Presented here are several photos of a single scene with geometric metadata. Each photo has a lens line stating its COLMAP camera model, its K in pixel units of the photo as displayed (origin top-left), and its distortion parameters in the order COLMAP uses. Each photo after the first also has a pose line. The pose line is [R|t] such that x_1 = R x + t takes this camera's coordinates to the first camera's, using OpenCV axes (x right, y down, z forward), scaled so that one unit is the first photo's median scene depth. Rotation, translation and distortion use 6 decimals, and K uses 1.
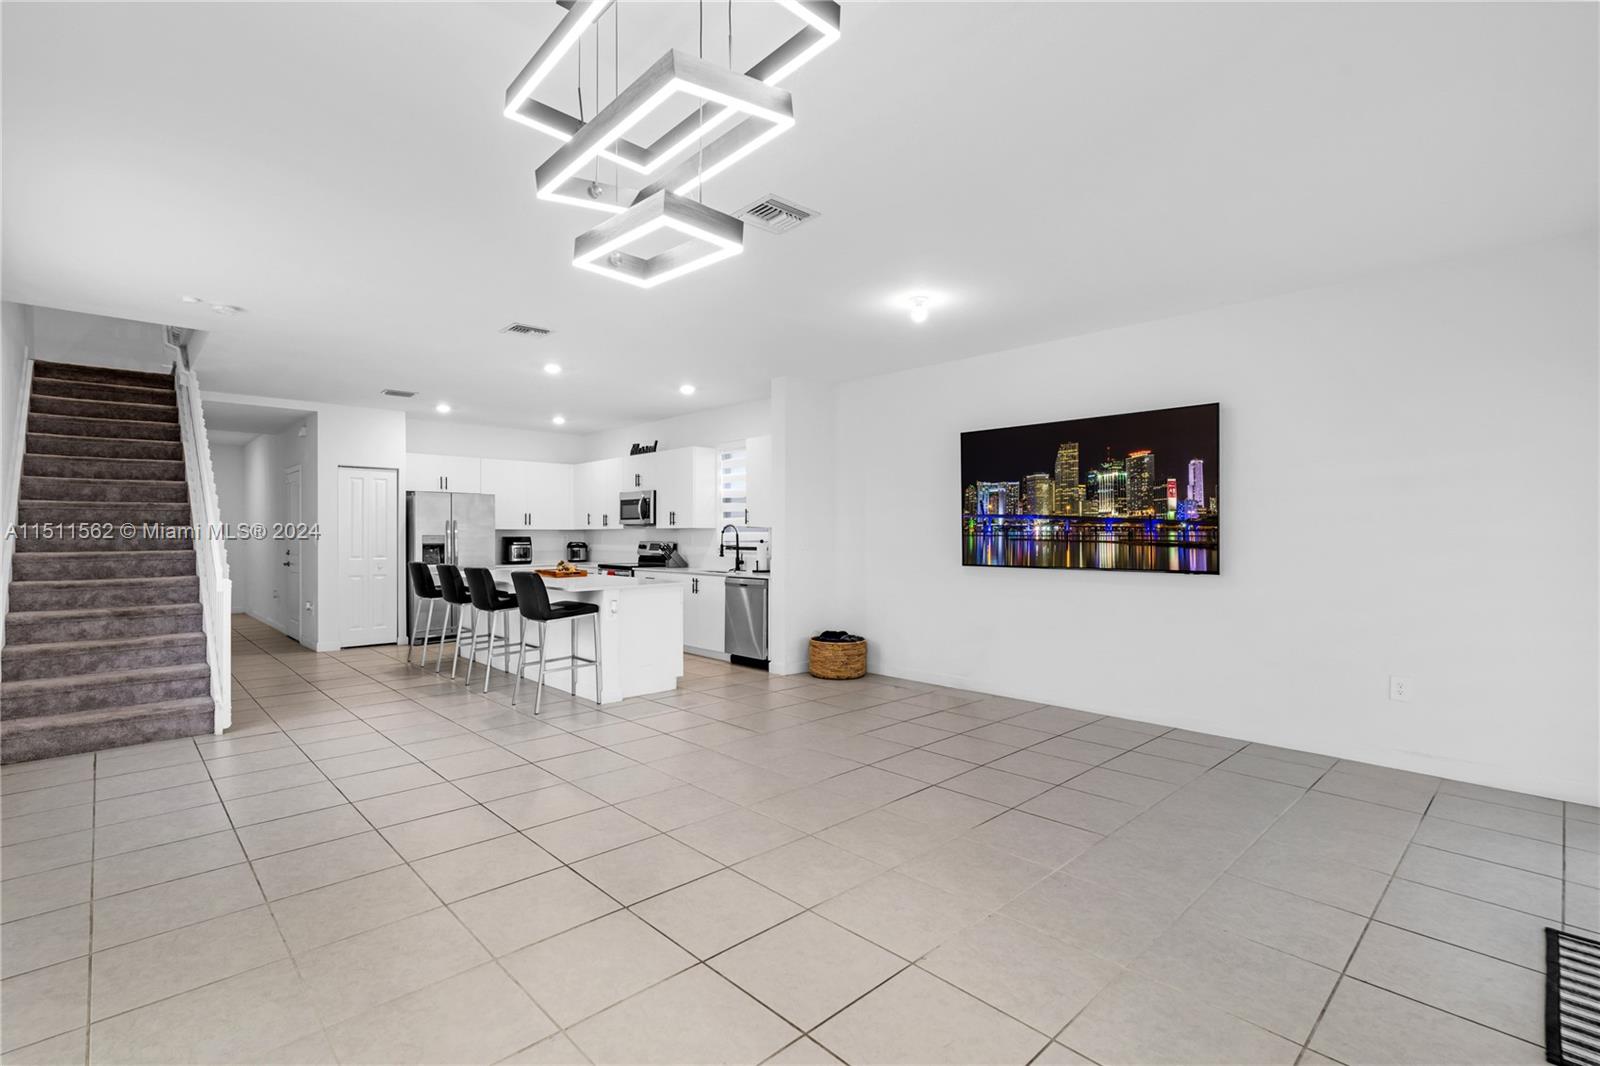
lens RADIAL K [[731.3, 0, 800.0], [0, 731.3, 533.0], [0, 0, 1]] dist [-0.000359, -0.000074]
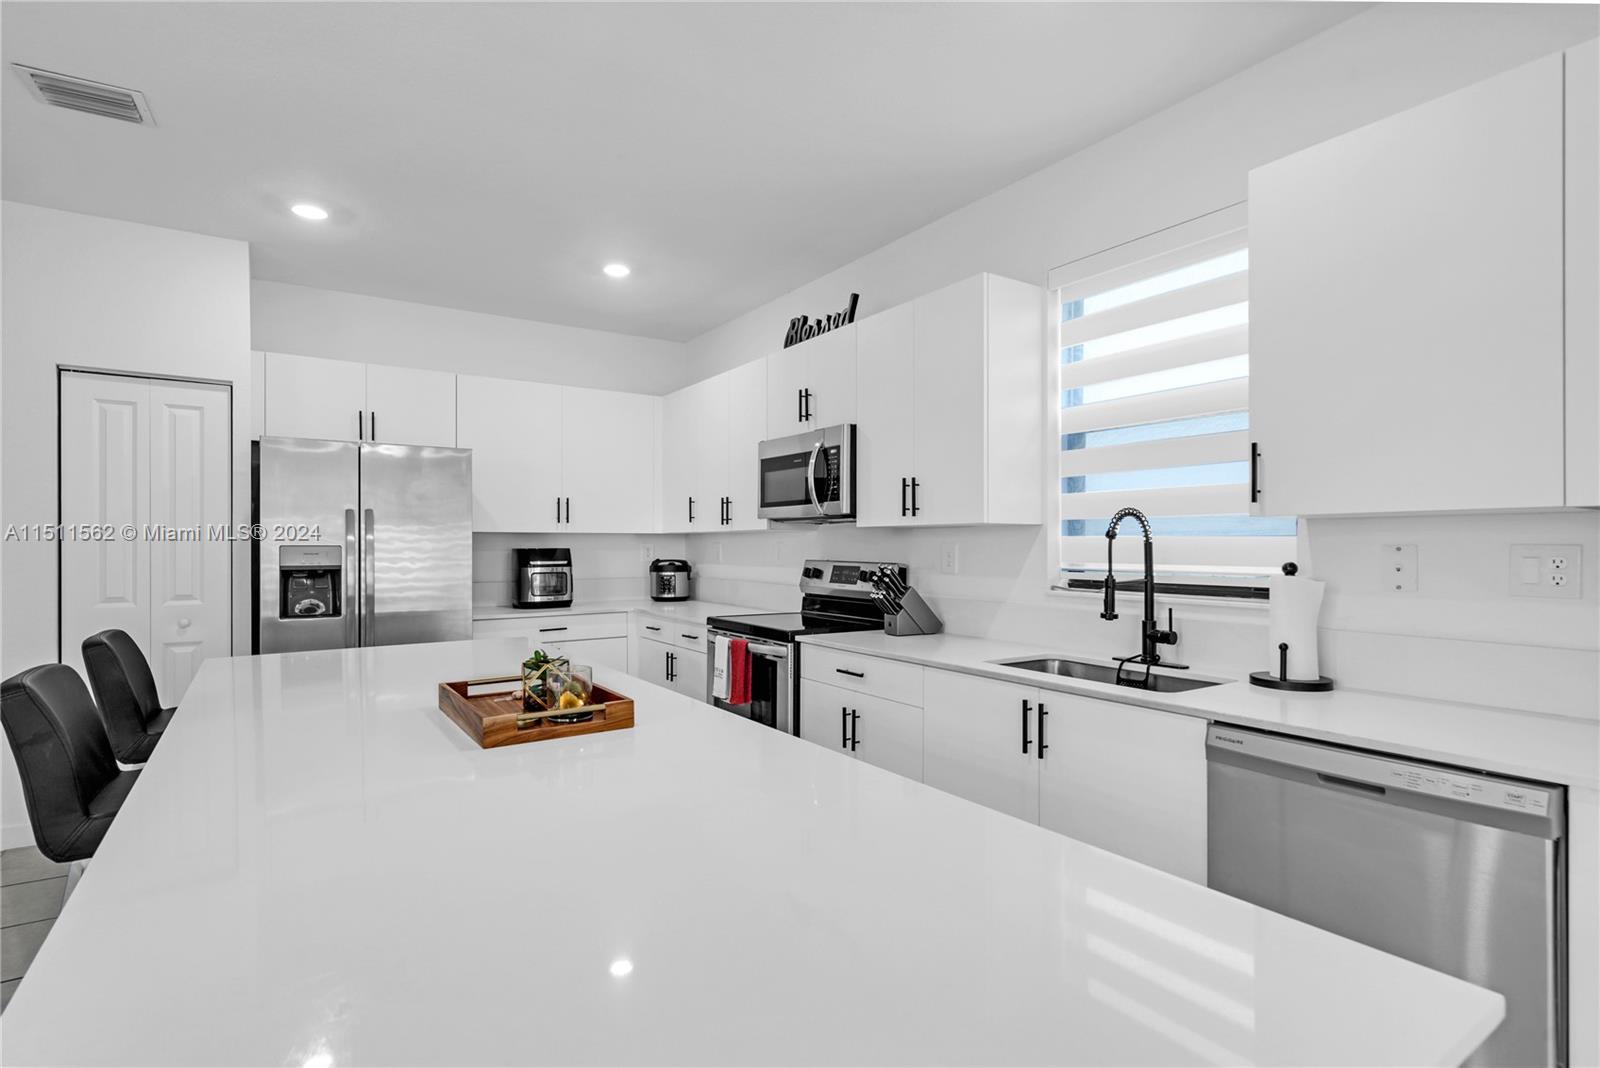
lens RADIAL K [[790.7, 0, 802.8], [0, 790.7, 541.8], [0, 0, 1]] dist [0.001406, 0.000351]
pose [[0.985523, -0.002060, -0.169531, -0.243548], [0.001901, 0.999998, -0.001096, 0.002711], [0.169533, 0.000758, 0.985524, 0.937760]]
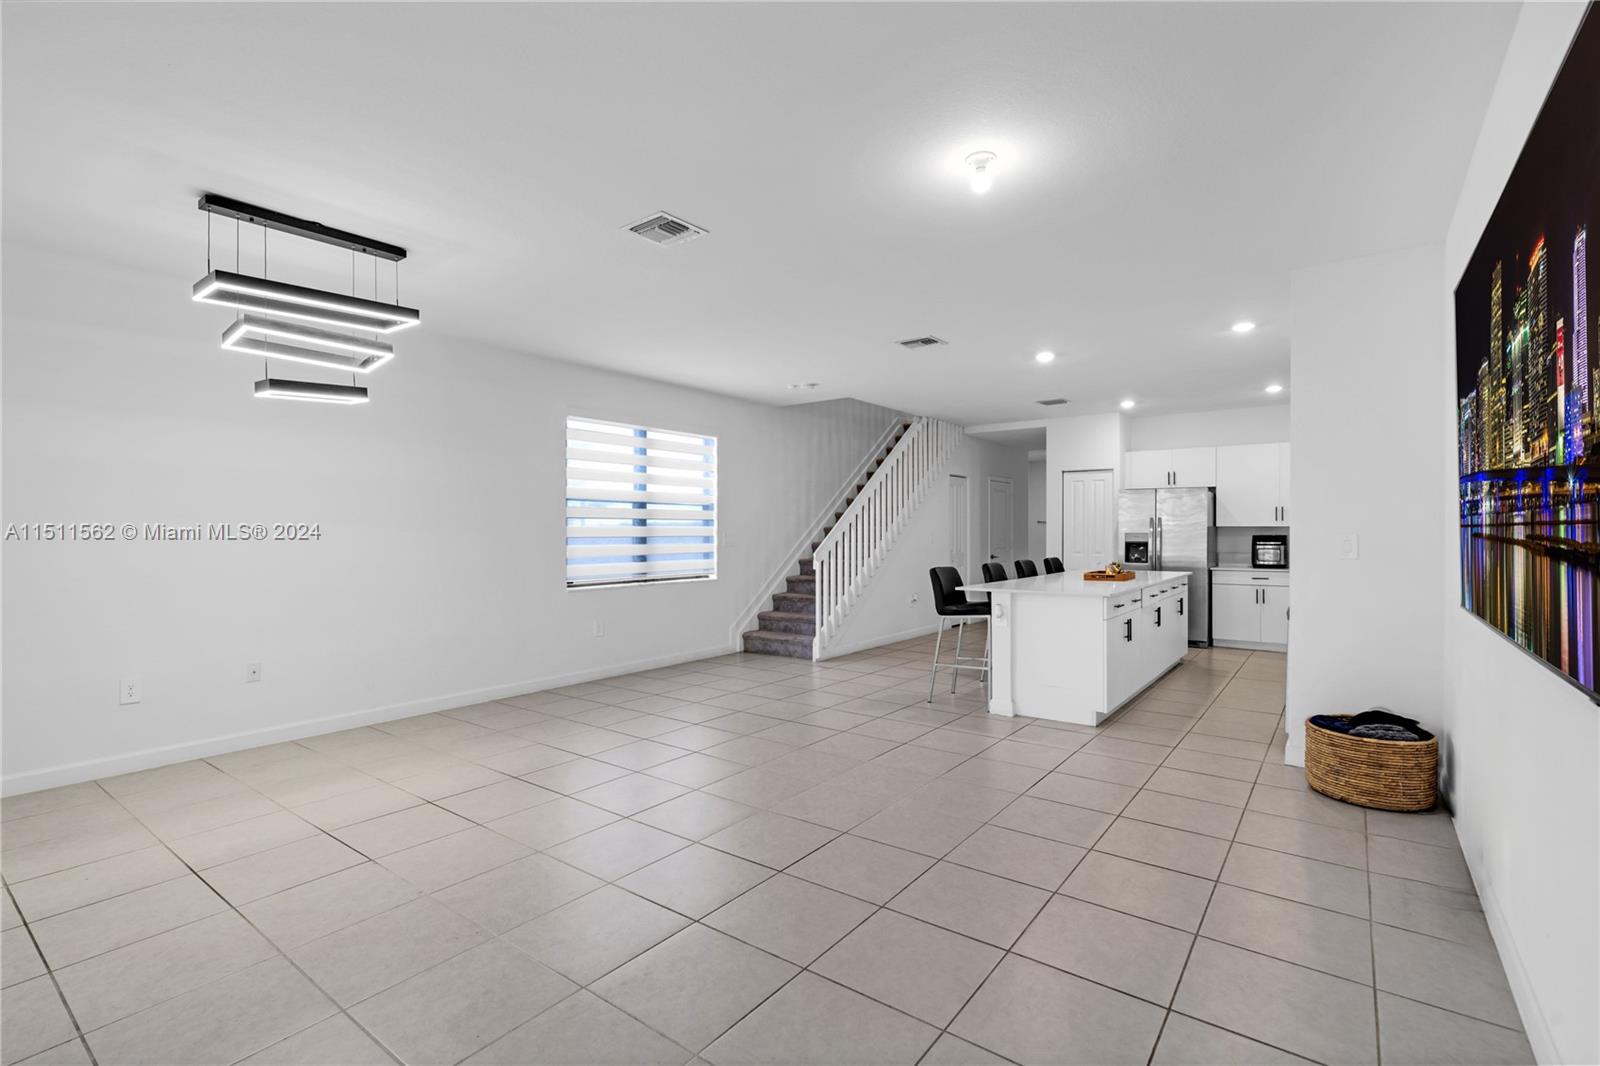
lens RADIAL K [[731.3, 0, 800.0], [0, 731.3, 533.0], [0, 0, 1]] dist [-0.000359, -0.000074]
pose [[0.167253, 0.000620, -0.985914, 0.601534], [0.001471, 0.999999, 0.000878, 0.001735], [0.985913, -0.001597, 0.167251, 0.590679]]
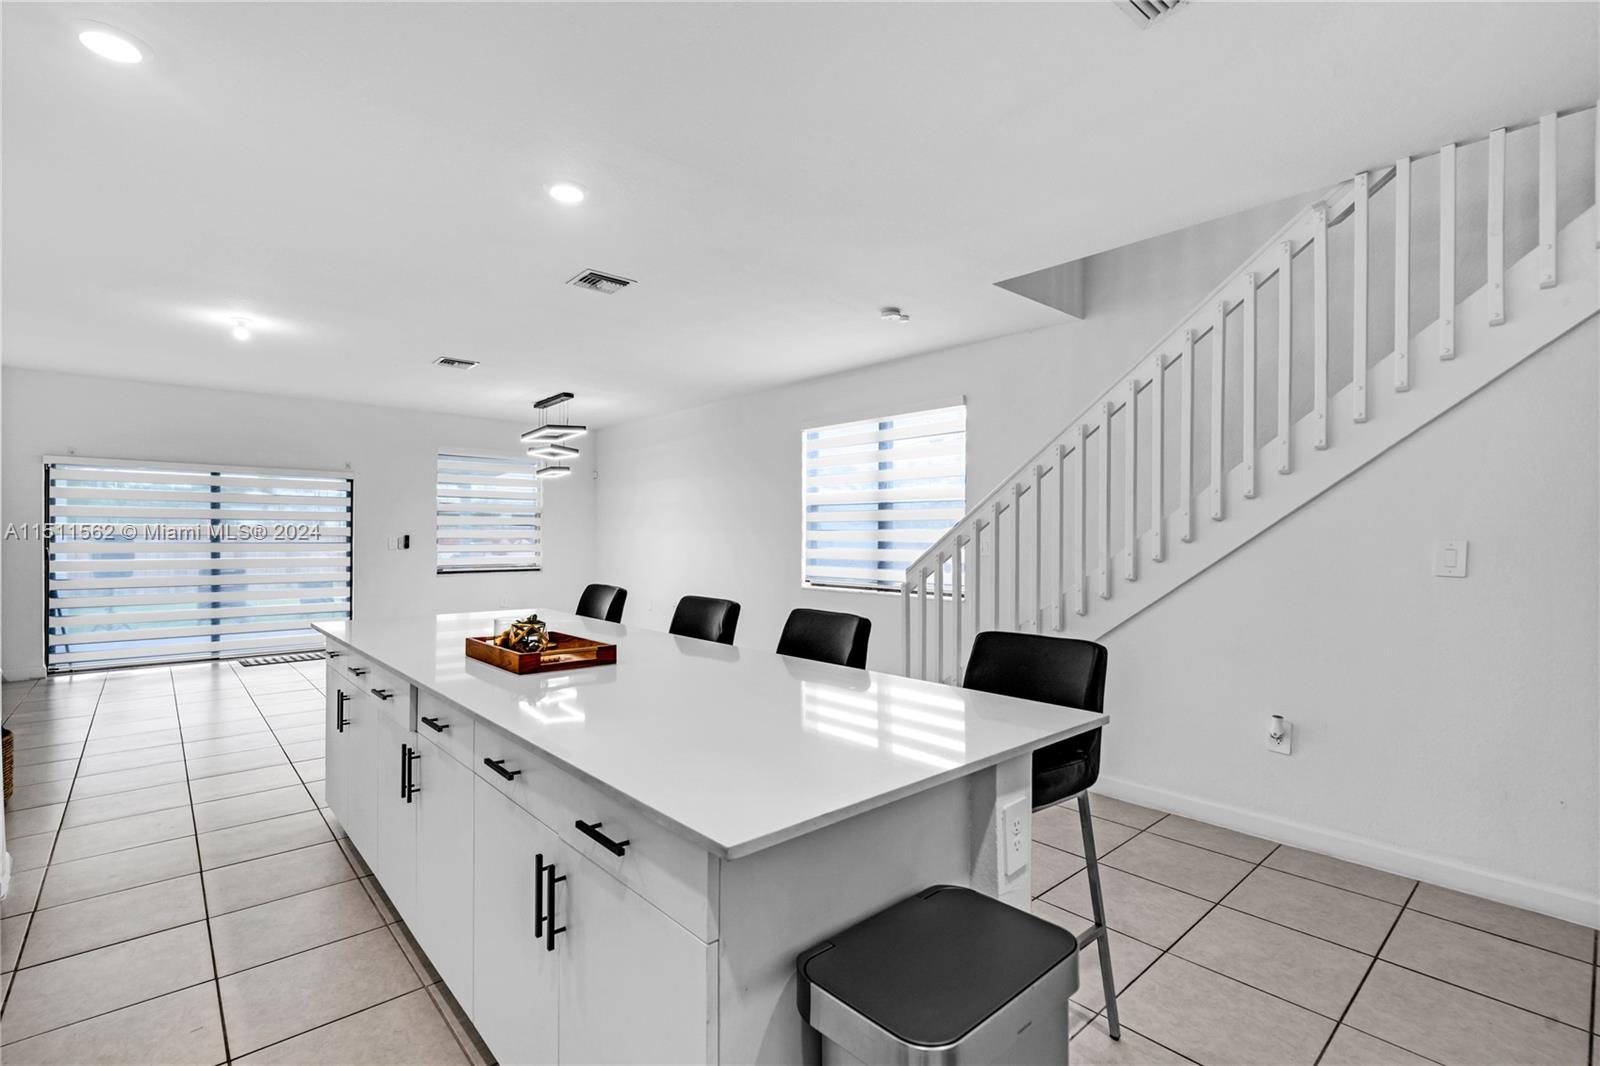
lens RADIAL K [[728.6, 0, 800.0], [0, 728.6, 533.0], [0, 0, 1]] dist [0.017197, -0.000748]
pose [[-0.999743, -0.008069, 0.021206, -0.588213], [-0.008011, 0.999964, 0.002815, -0.005944], [-0.021228, 0.002644, -0.999771, 1.667652]]
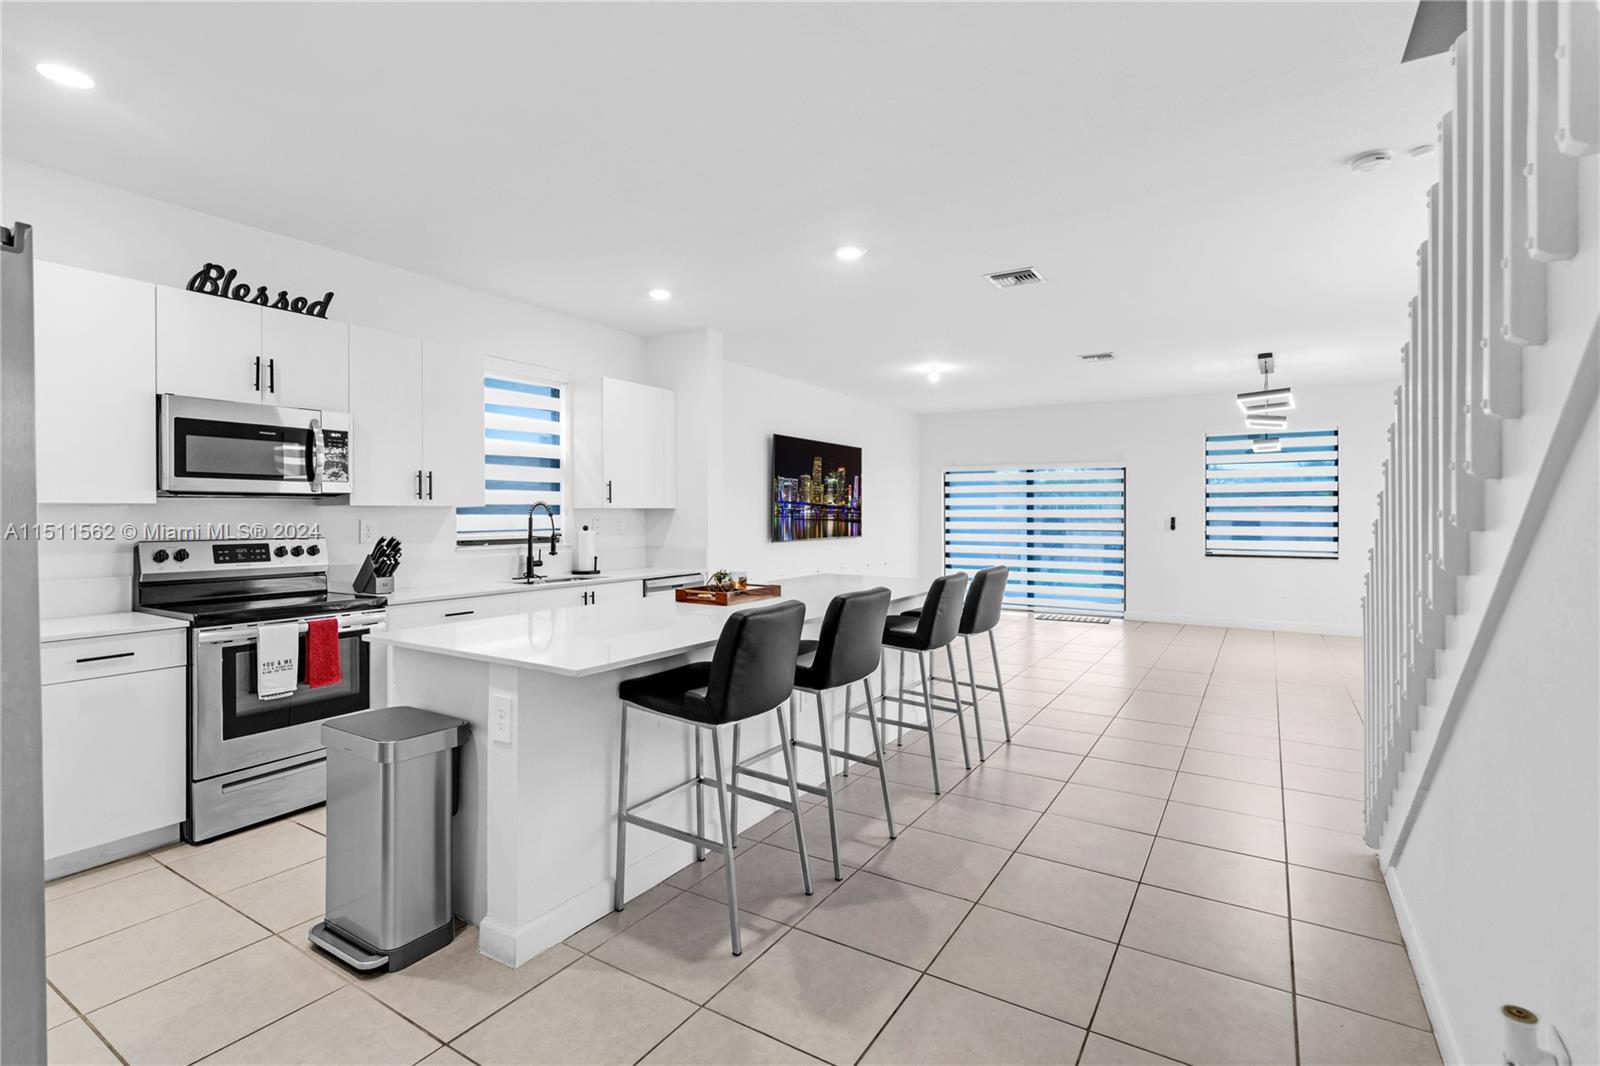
lens RADIAL K [[736.9, 0, 810.4], [0, 736.9, 520.7], [0, 0, 1]] dist [0.002087, 0.000870]
pose [[-0.265823, -0.006118, 0.964003, -1.075444], [0.004897, 0.999958, 0.007696, 0.000553], [-0.964010, 0.006766, -0.265782, 1.343676]]
